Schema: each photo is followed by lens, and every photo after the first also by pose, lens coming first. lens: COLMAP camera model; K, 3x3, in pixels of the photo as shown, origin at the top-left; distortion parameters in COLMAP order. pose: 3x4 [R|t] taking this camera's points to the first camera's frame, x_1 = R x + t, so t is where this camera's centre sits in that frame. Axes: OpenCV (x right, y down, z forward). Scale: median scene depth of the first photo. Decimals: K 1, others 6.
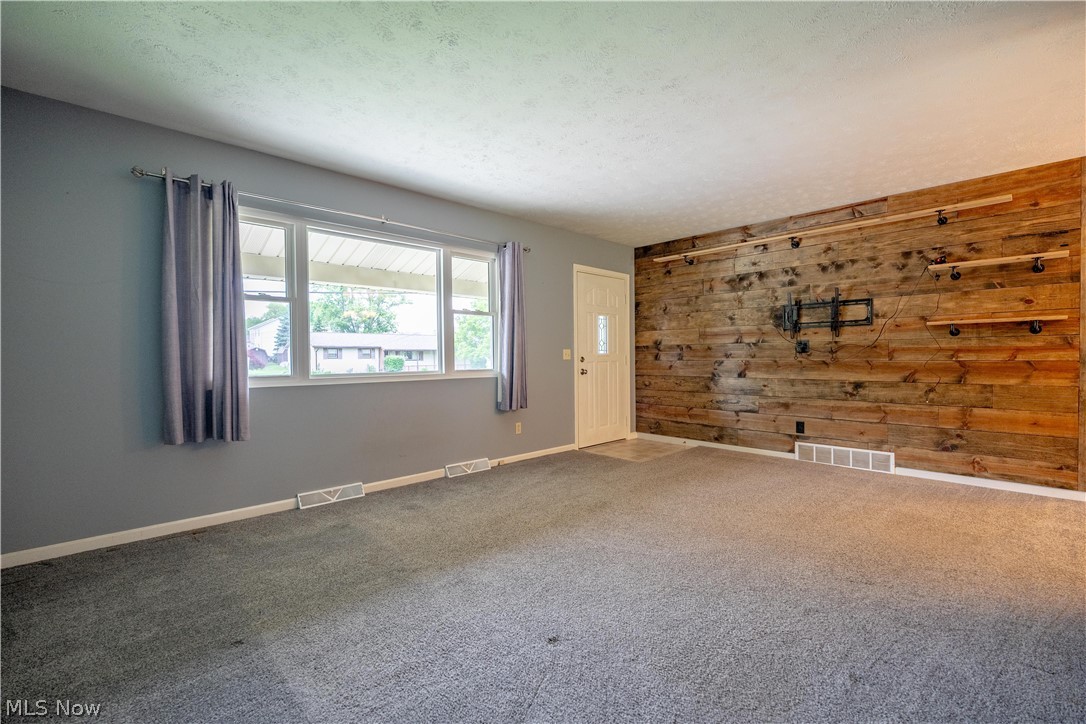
lens RADIAL K [[470.1, 0, 543.1], [0, 470.1, 362.0], [0, 0, 1]] dist [-0.013431, 0.000231]
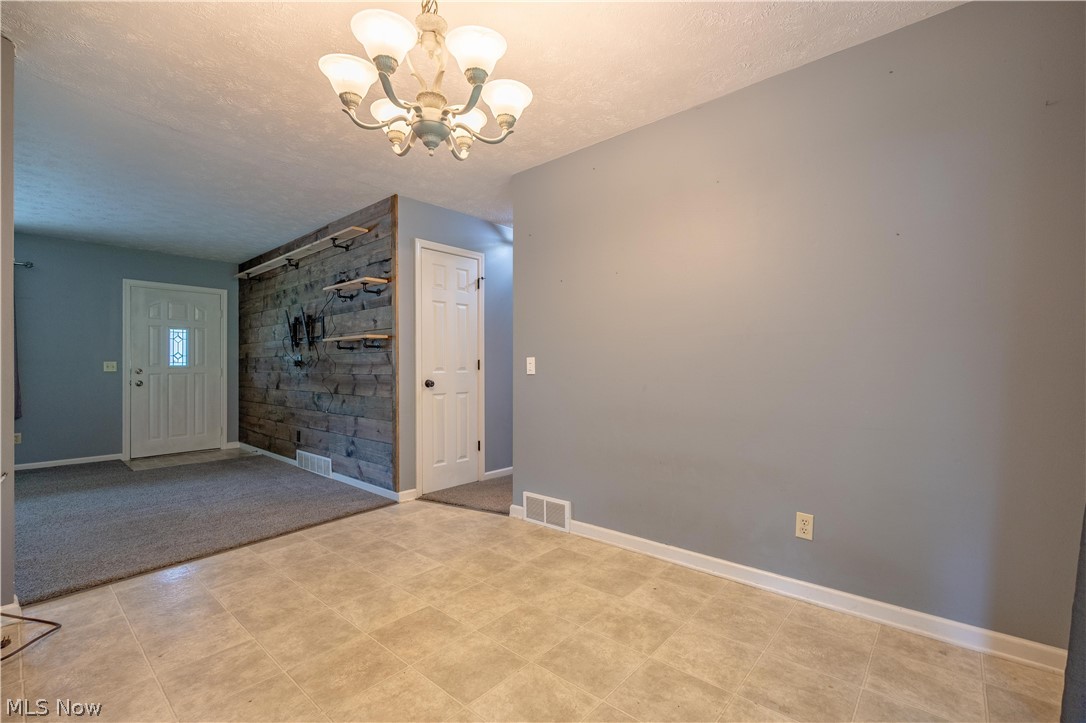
lens RADIAL K [[470.1, 0, 539.0], [0, 470.1, 365.6], [0, 0, 1]] dist [-0.013431, 0.000231]
pose [[0.995310, 0.005233, 0.096600, 1.121625], [-0.003688, 0.999862, -0.016169, -0.006844], [-0.096671, 0.015737, 0.995192, -0.136580]]
